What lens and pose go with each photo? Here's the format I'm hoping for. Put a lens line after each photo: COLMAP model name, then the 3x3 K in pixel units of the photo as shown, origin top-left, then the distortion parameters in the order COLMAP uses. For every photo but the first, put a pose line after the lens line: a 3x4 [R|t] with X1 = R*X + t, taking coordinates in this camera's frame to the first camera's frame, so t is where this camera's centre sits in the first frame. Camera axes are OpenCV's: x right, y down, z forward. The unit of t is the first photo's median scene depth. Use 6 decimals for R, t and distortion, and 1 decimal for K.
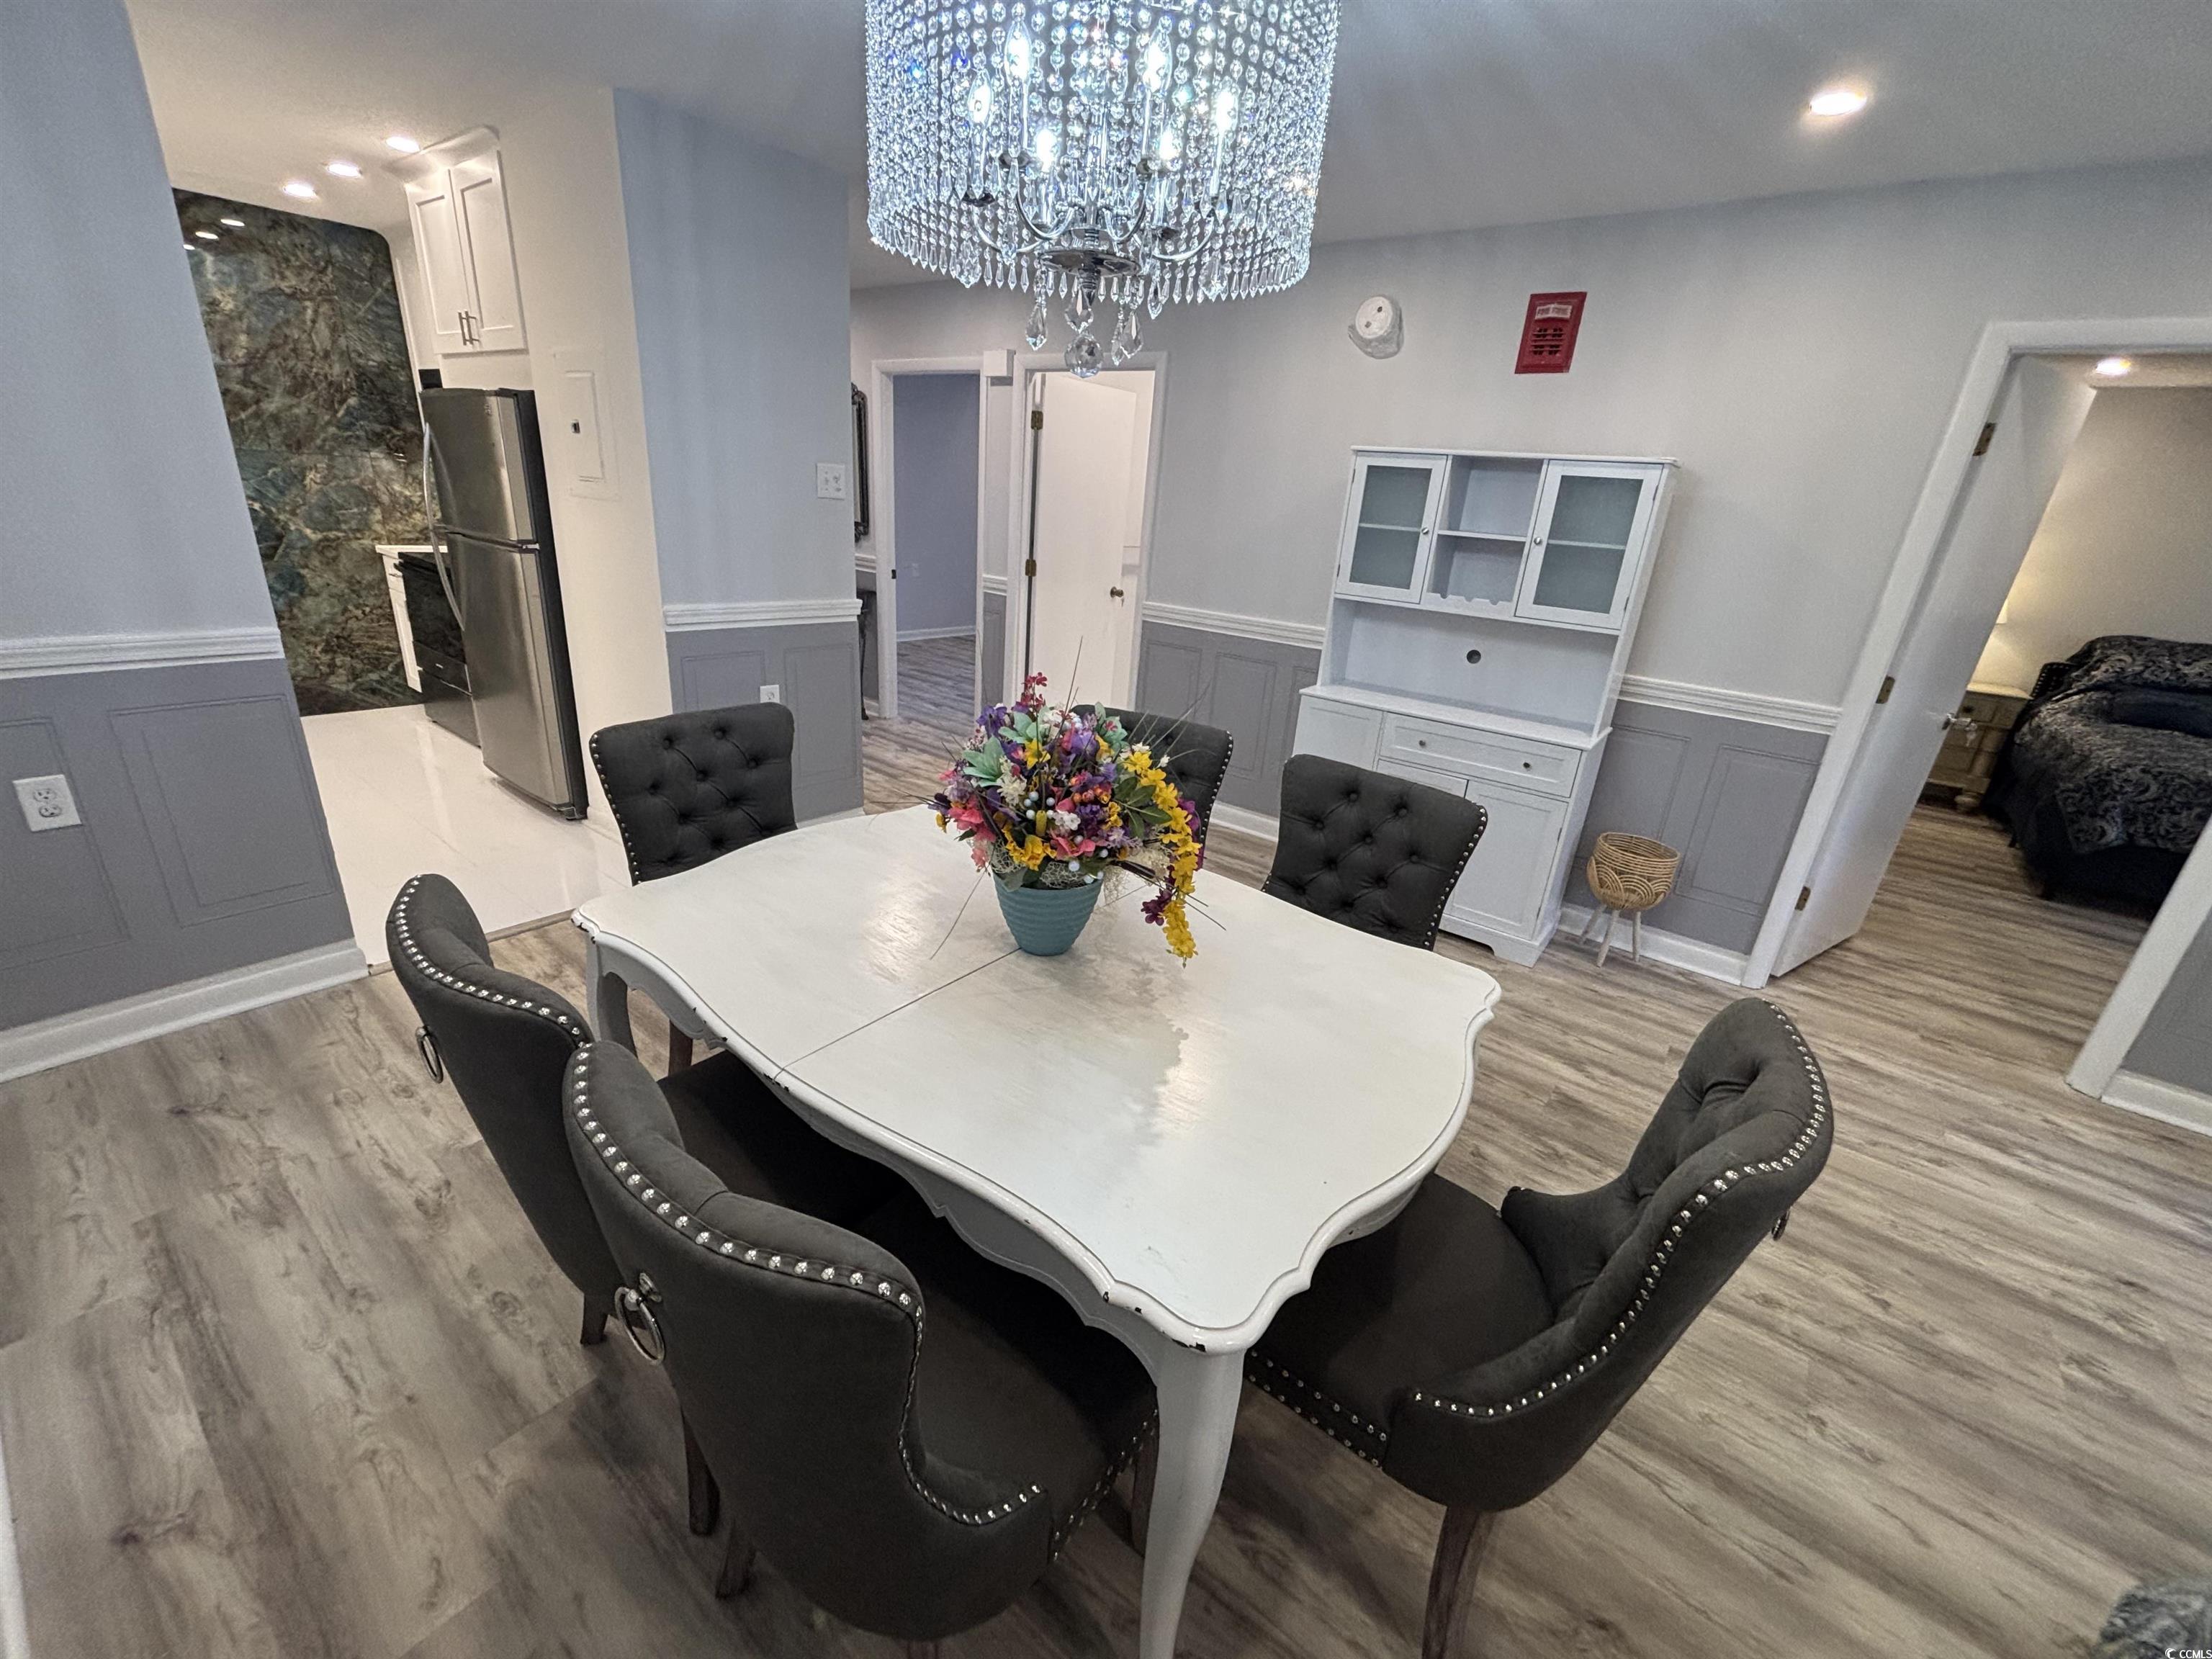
lens RADIAL K [[894.2, 0, 1115.3], [0, 894.2, 827.6], [0, 0, 1]] dist [-0.001626, -0.000096]
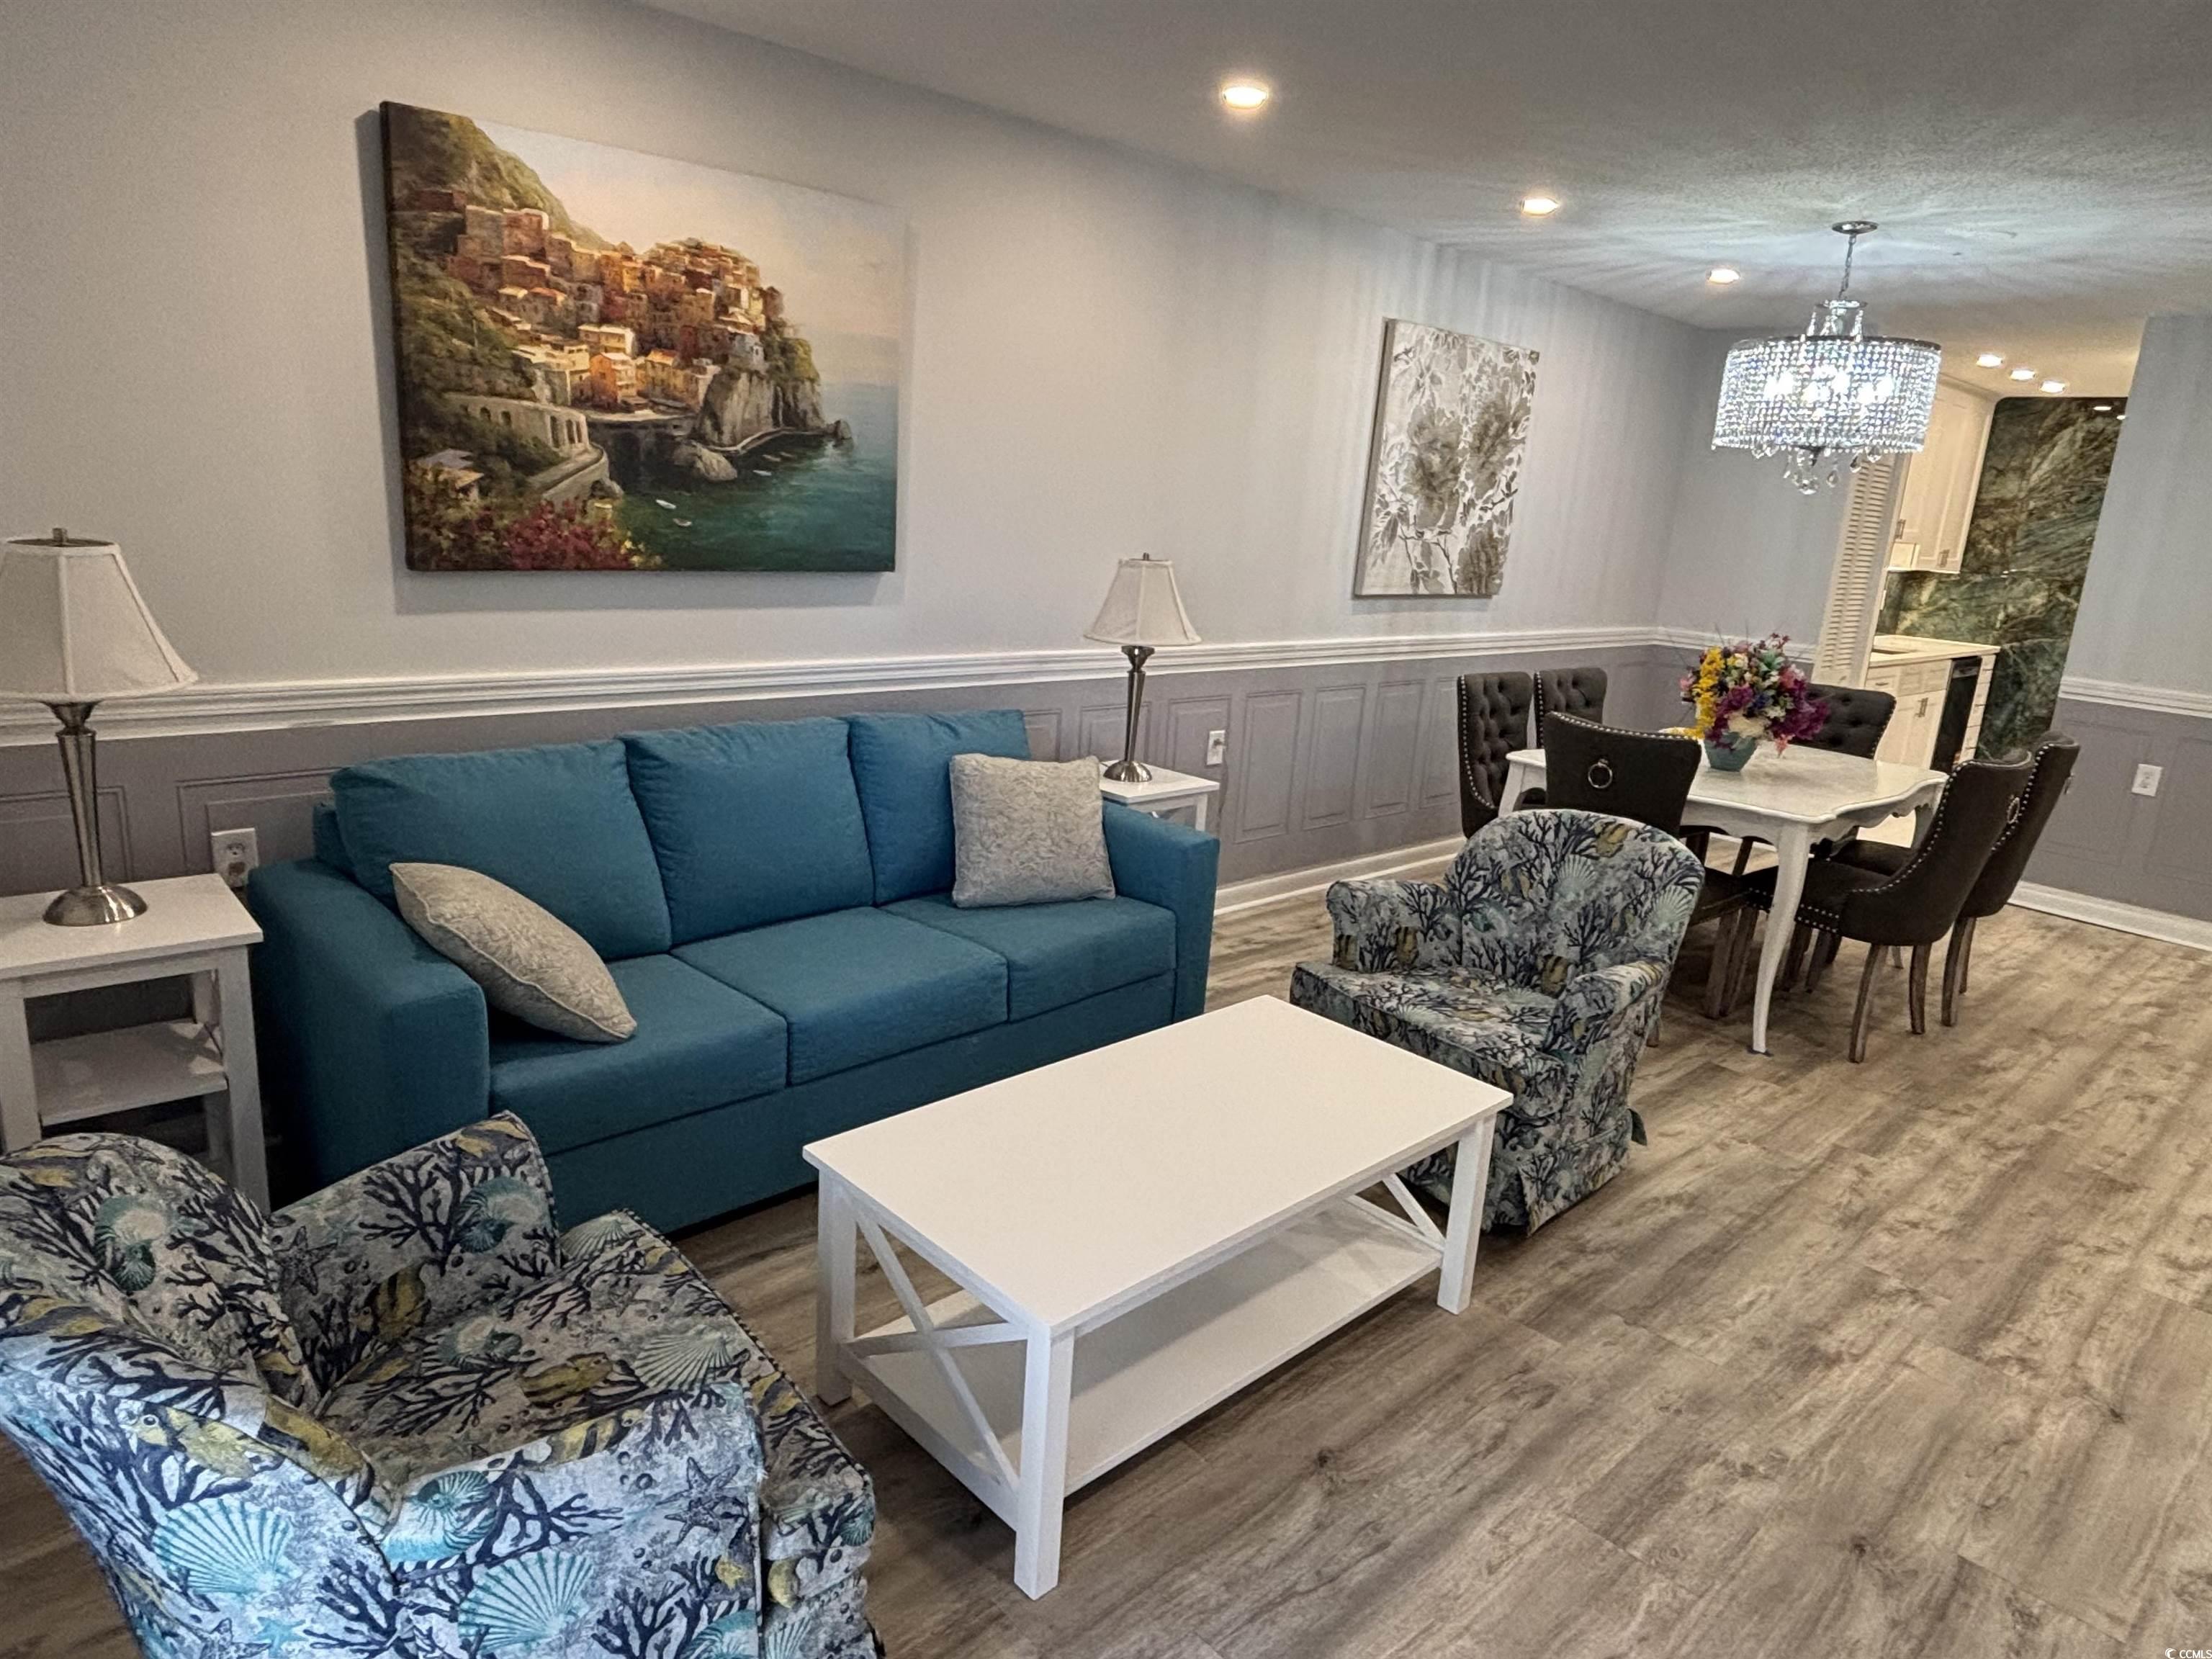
lens RADIAL K [[1384.2, 0, 1110.3], [0, 1384.2, 841.6], [0, 0, 1]] dist [-0.009277, -0.001738]
pose [[-0.144496, 0.159721, -0.976530, 1.085453], [-0.419308, 0.884015, 0.206634, 0.079753], [0.896271, 0.439325, -0.060764, 0.013587]]
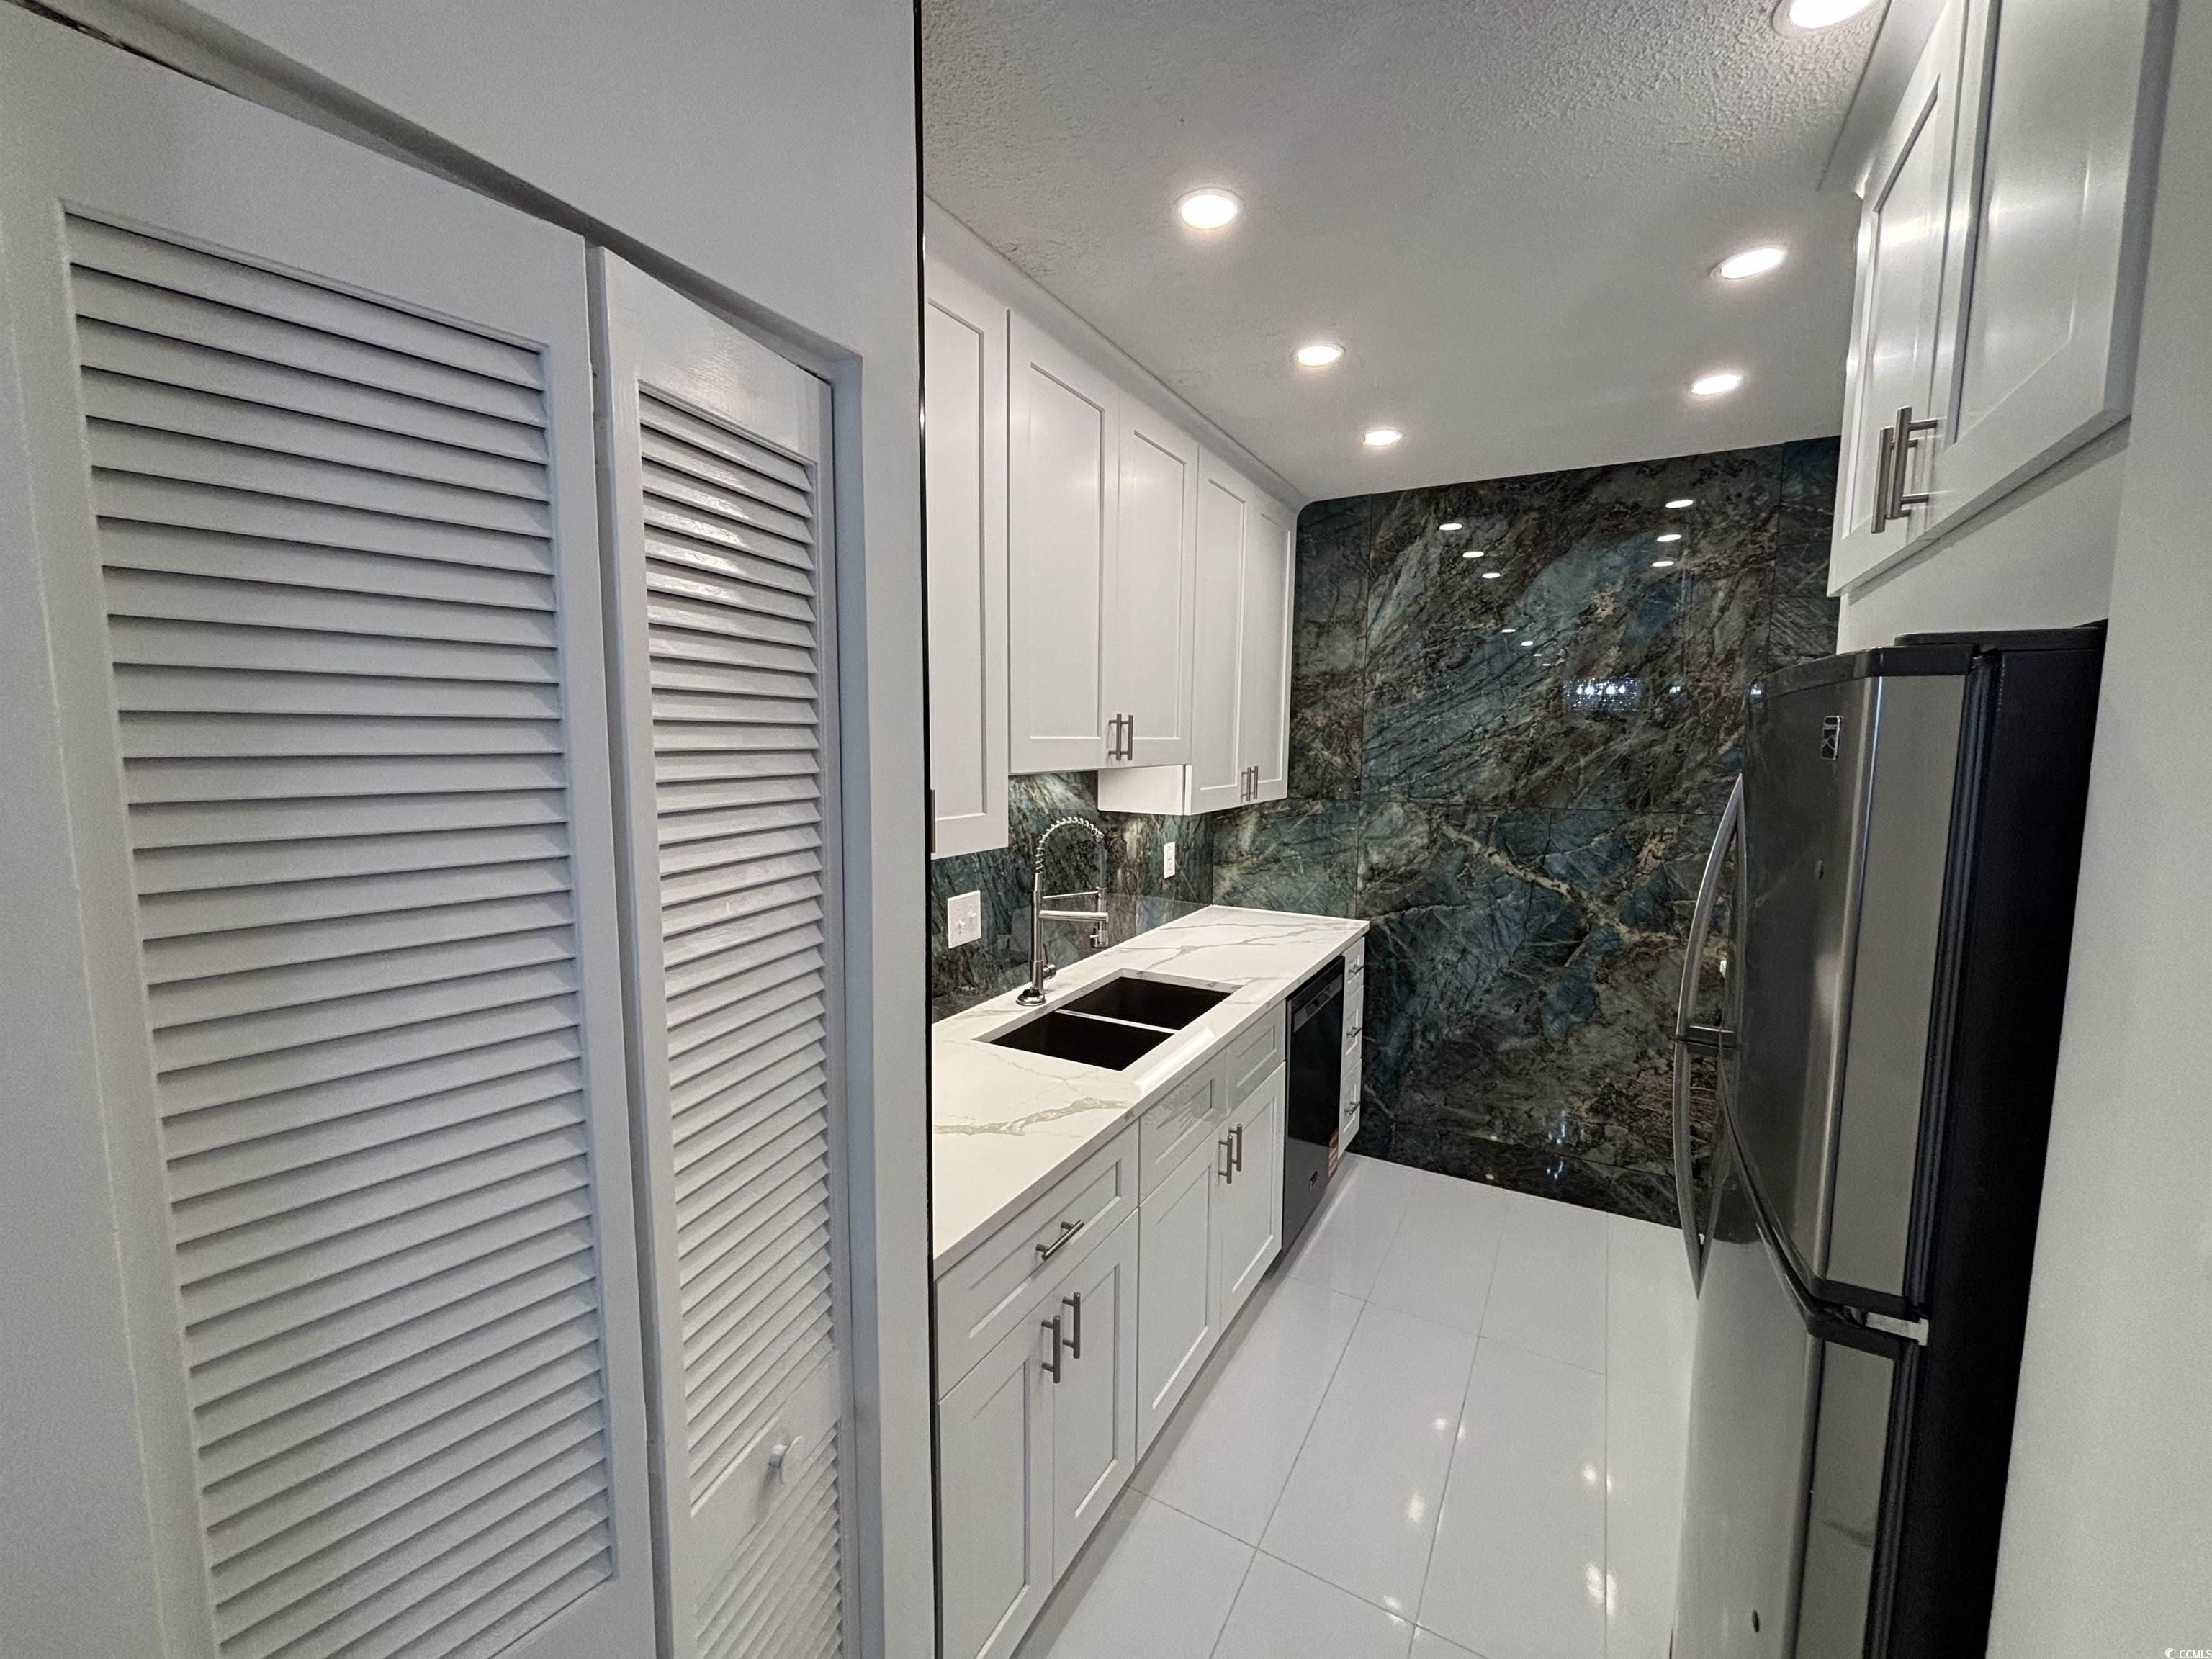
lens RADIAL K [[894.2, 0, 1110.3], [0, 894.2, 832.5], [0, 0, 1]] dist [-0.001626, -0.000096]
pose [[0.155350, 0.029729, -0.987412, -0.358171], [-0.340254, 0.939995, -0.025231, -0.266407], [0.927412, 0.339890, 0.156143, 0.567079]]
